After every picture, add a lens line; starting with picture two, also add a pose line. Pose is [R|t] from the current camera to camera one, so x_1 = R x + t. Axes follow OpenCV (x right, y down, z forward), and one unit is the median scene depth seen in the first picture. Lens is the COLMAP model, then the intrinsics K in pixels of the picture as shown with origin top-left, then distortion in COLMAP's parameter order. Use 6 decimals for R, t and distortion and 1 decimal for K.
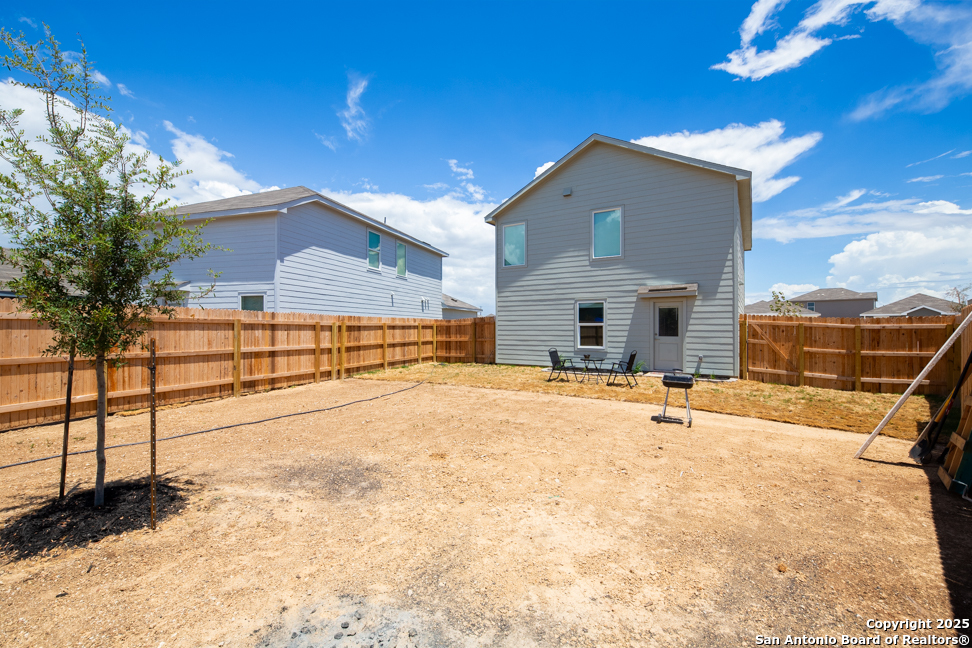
lens RADIAL K [[395.2, 0, 486.0], [0, 395.2, 324.0], [0, 0, 1]] dist [0.000856, 0.000010]
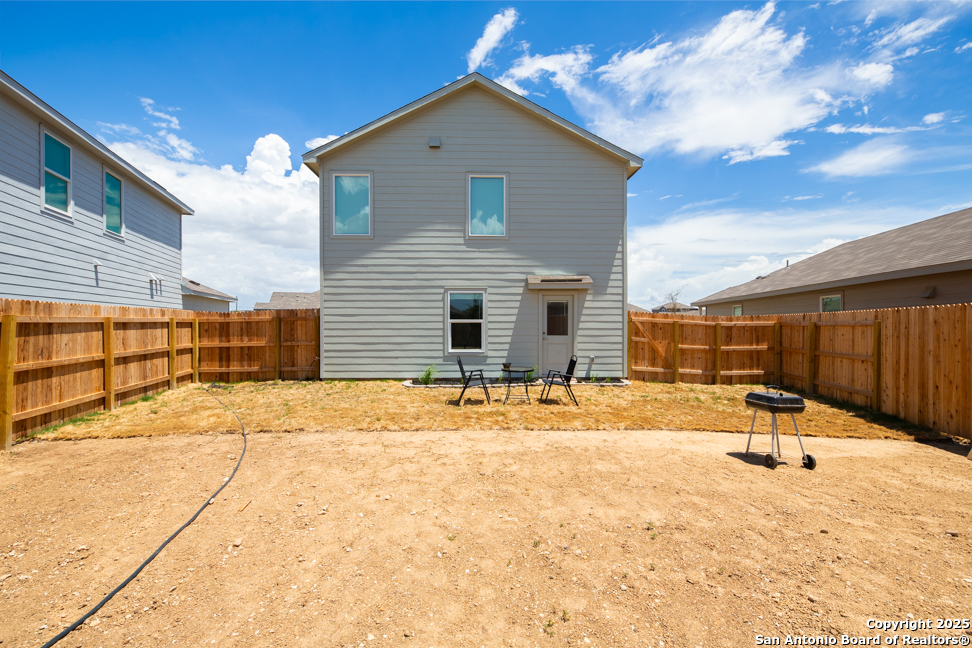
lens RADIAL K [[422.6, 0, 486.0], [0, 422.6, 324.0], [0, 0, 1]] dist [-0.000671, -0.000520]
pose [[0.830259, -0.000973, 0.557378, -0.165695], [-0.004218, 0.999959, 0.008028, -0.000087], [-0.557362, -0.009016, 0.830220, 0.300606]]
